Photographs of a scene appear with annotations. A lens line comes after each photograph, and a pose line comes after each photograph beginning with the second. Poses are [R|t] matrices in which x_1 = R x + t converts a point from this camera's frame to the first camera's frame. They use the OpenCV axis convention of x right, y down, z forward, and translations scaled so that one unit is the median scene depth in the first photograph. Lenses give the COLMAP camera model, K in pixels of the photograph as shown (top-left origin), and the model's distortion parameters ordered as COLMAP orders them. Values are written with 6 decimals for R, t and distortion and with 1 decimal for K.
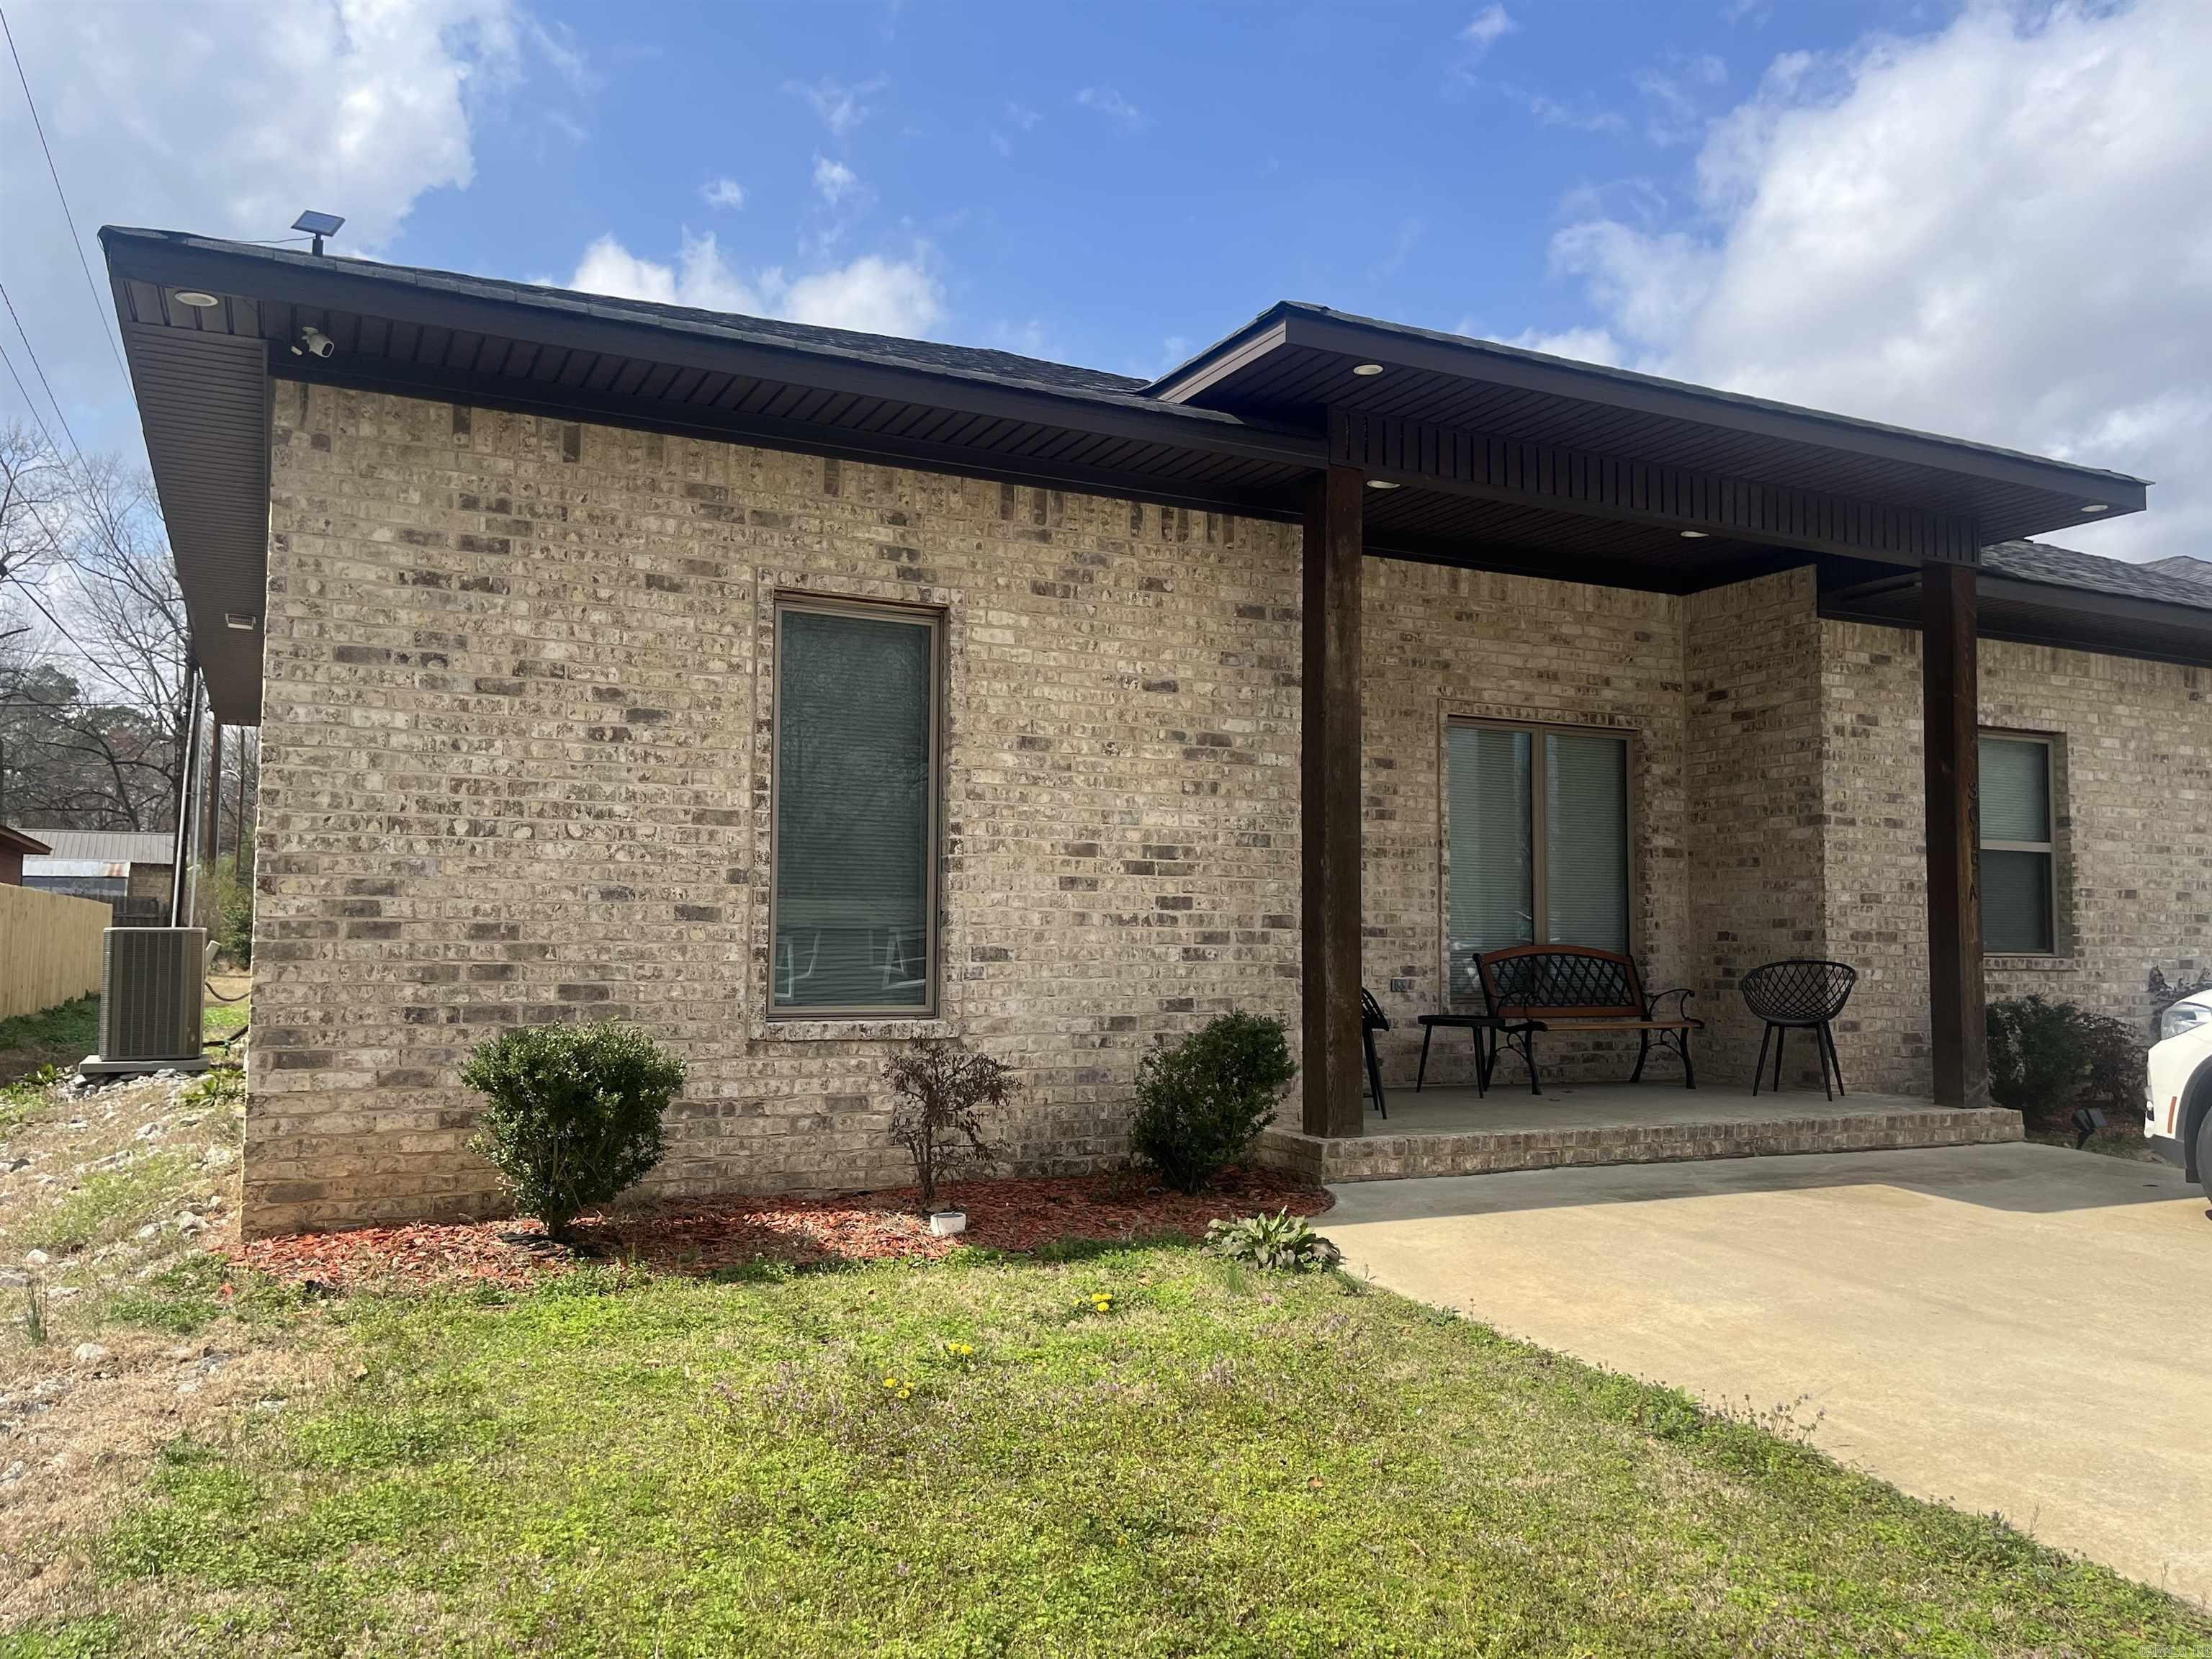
lens RADIAL K [[1669.2, 0, 1114.9], [0, 1669.2, 814.1], [0, 0, 1]] dist [0.082194, -0.114818]
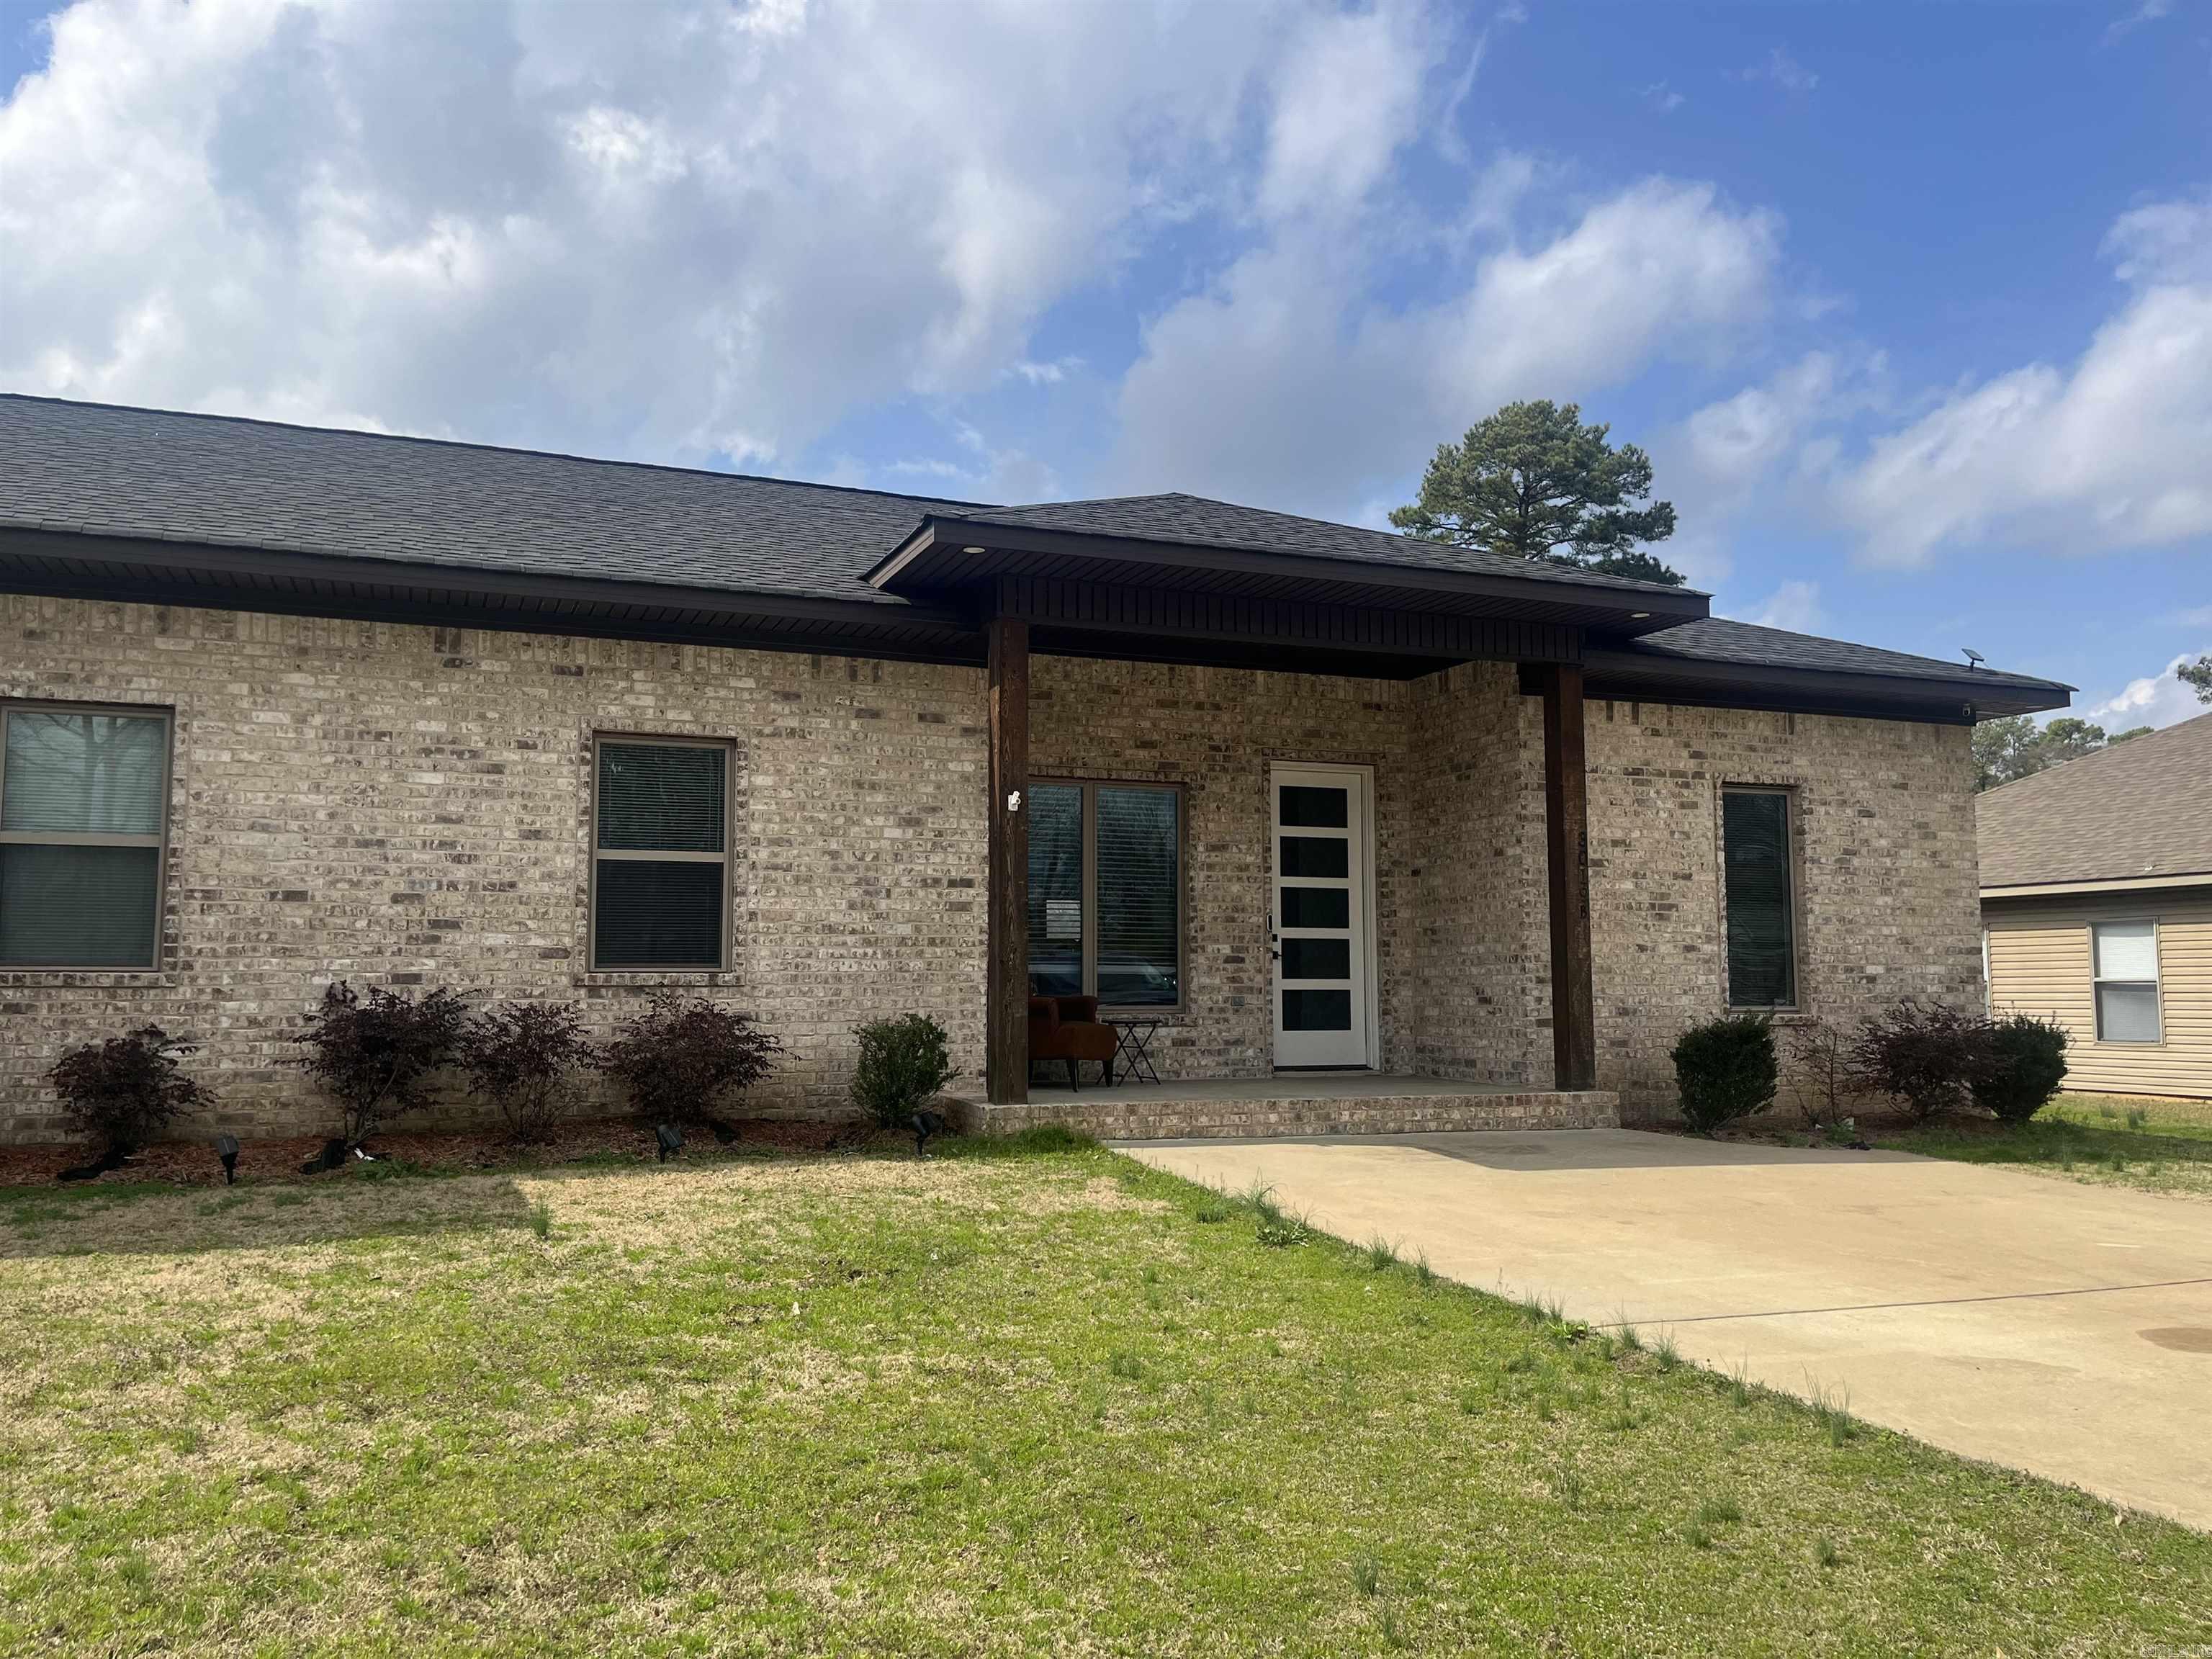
lens RADIAL K [[1669.2, 0, 1090.5], [0, 1669.2, 832.2], [0, 0, 1]] dist [0.082194, -0.114818]
pose [[0.995800, -0.019911, -0.089360, 1.212288], [0.017720, 0.999524, -0.025244, 0.049650], [0.089820, 0.023554, 0.995679, 0.222946]]
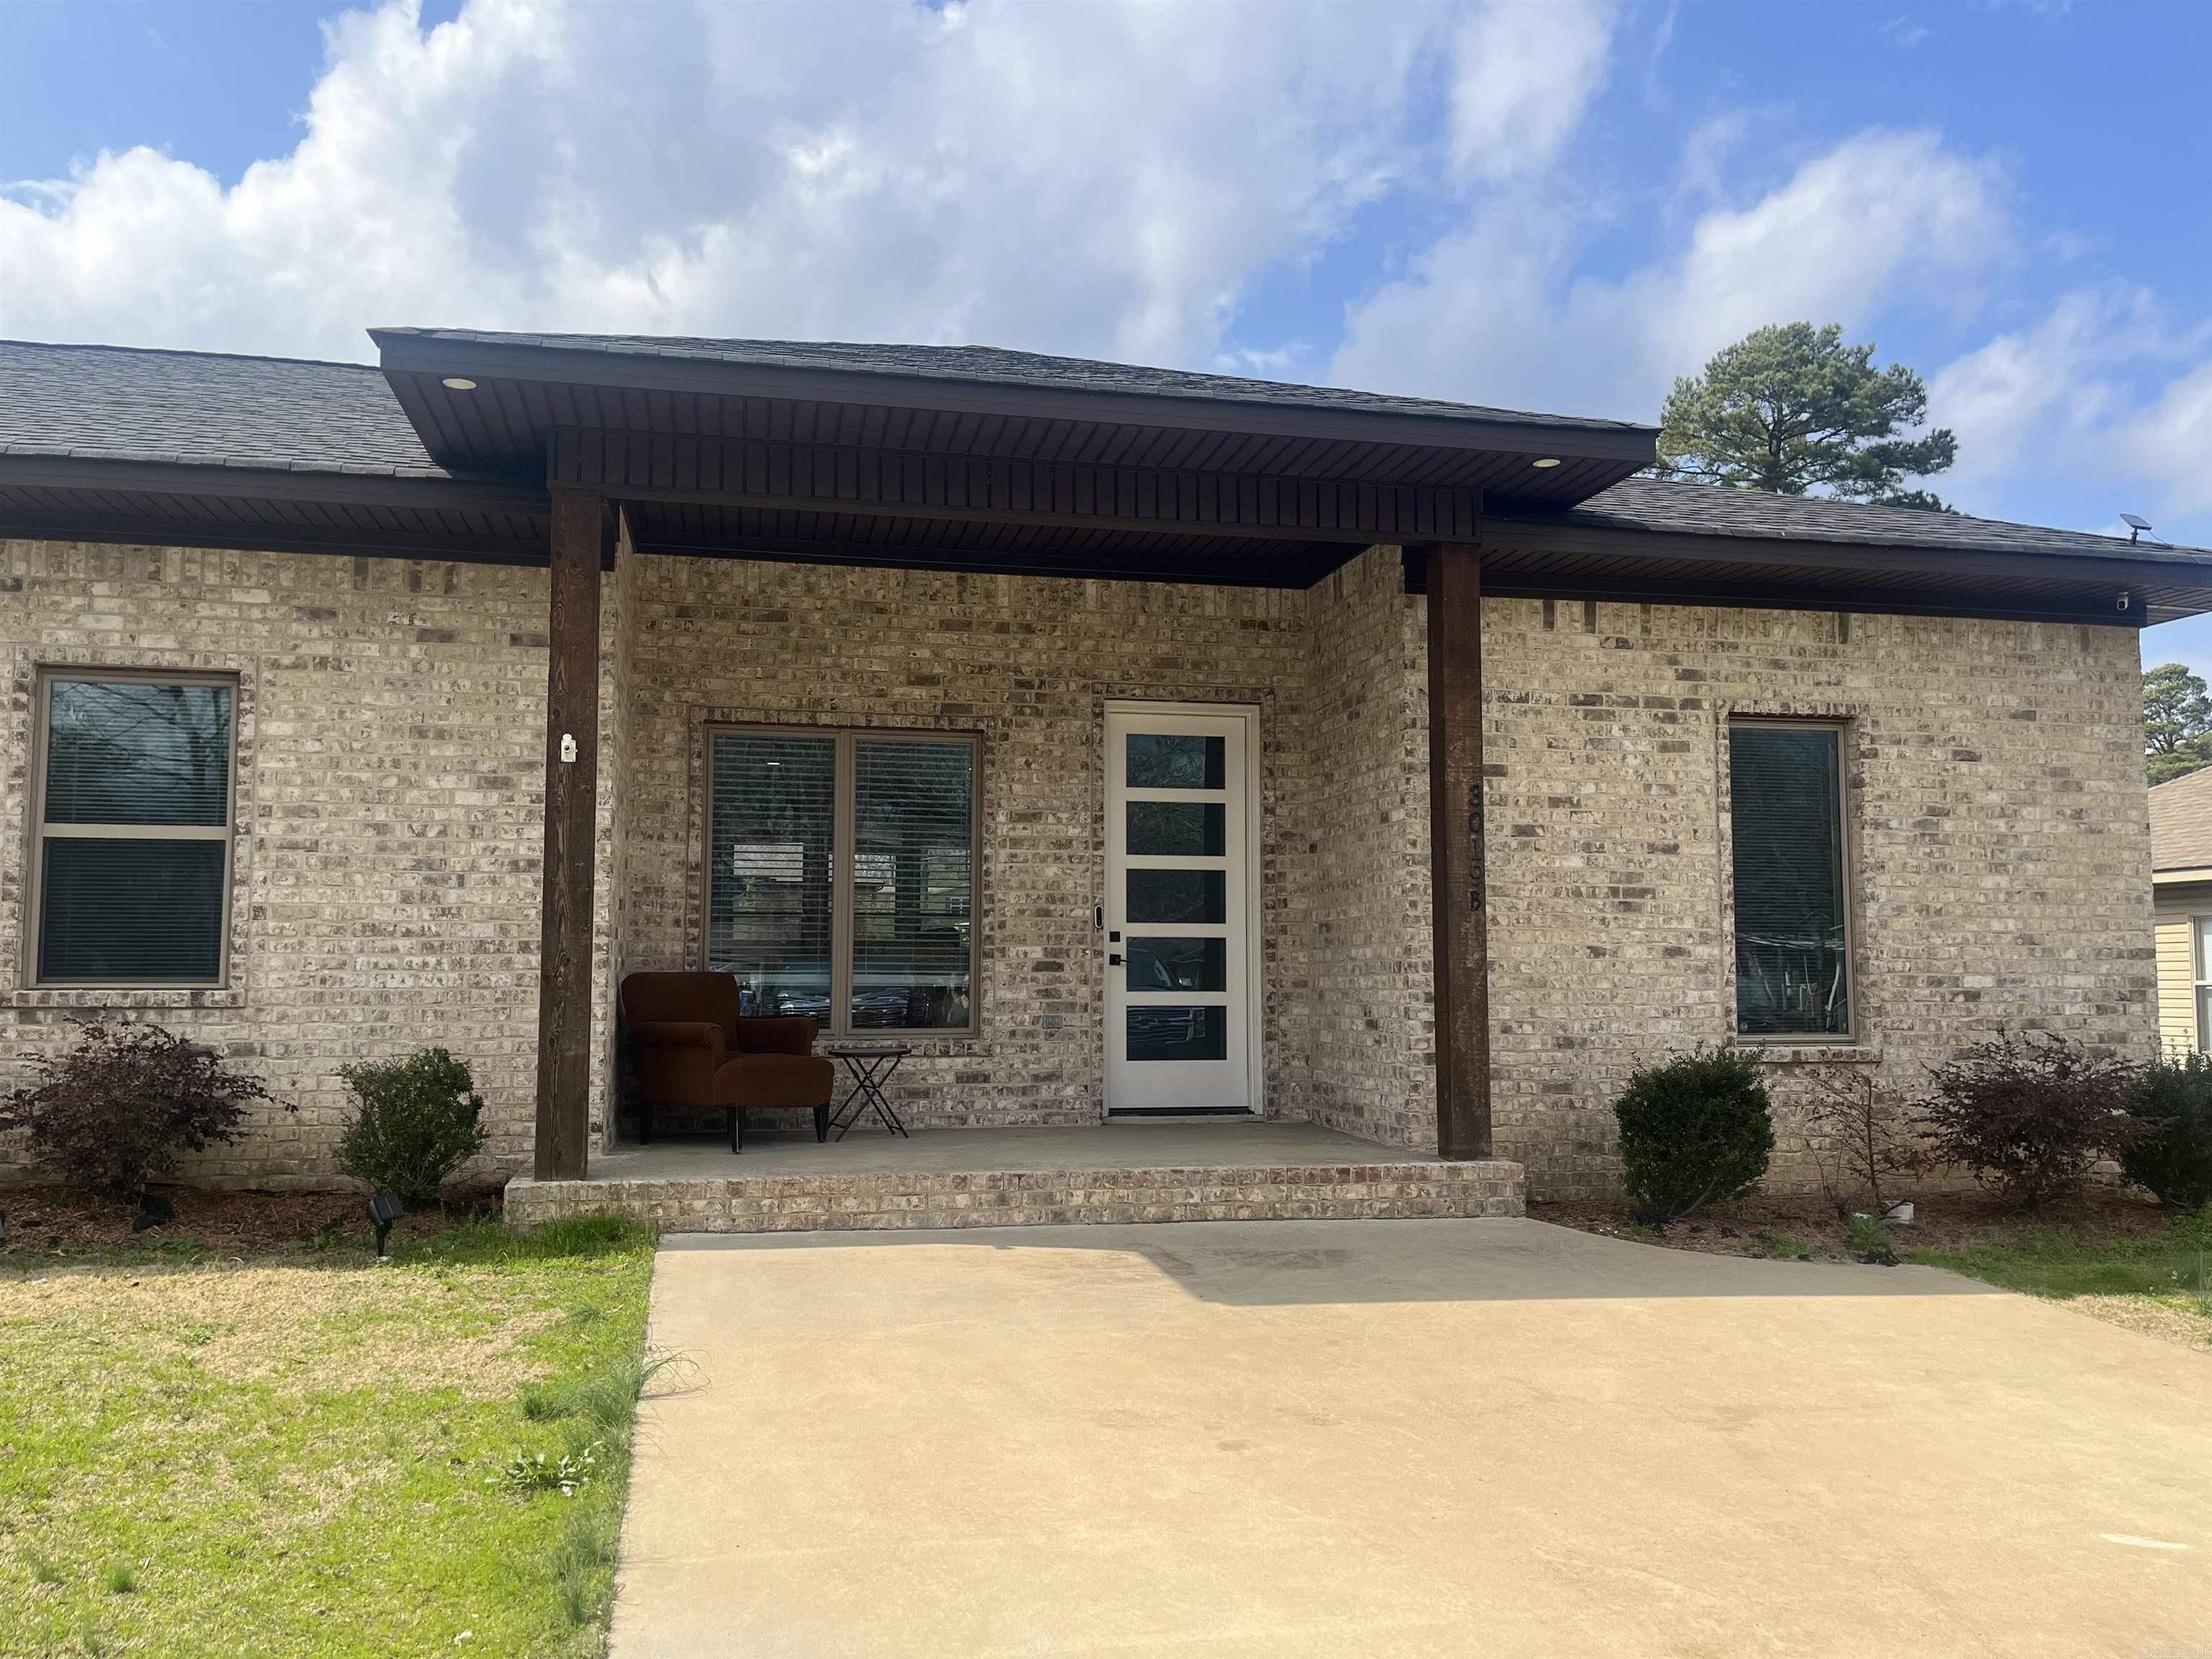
lens RADIAL K [[1669.2, 0, 1095.6], [0, 1669.2, 839.4], [0, 0, 1]] dist [0.082194, -0.114818]
pose [[0.967249, -0.029126, -0.252155, 1.475685], [0.025643, 0.999525, -0.017088, 0.061344], [0.252532, 0.010062, 0.967536, 0.593117]]
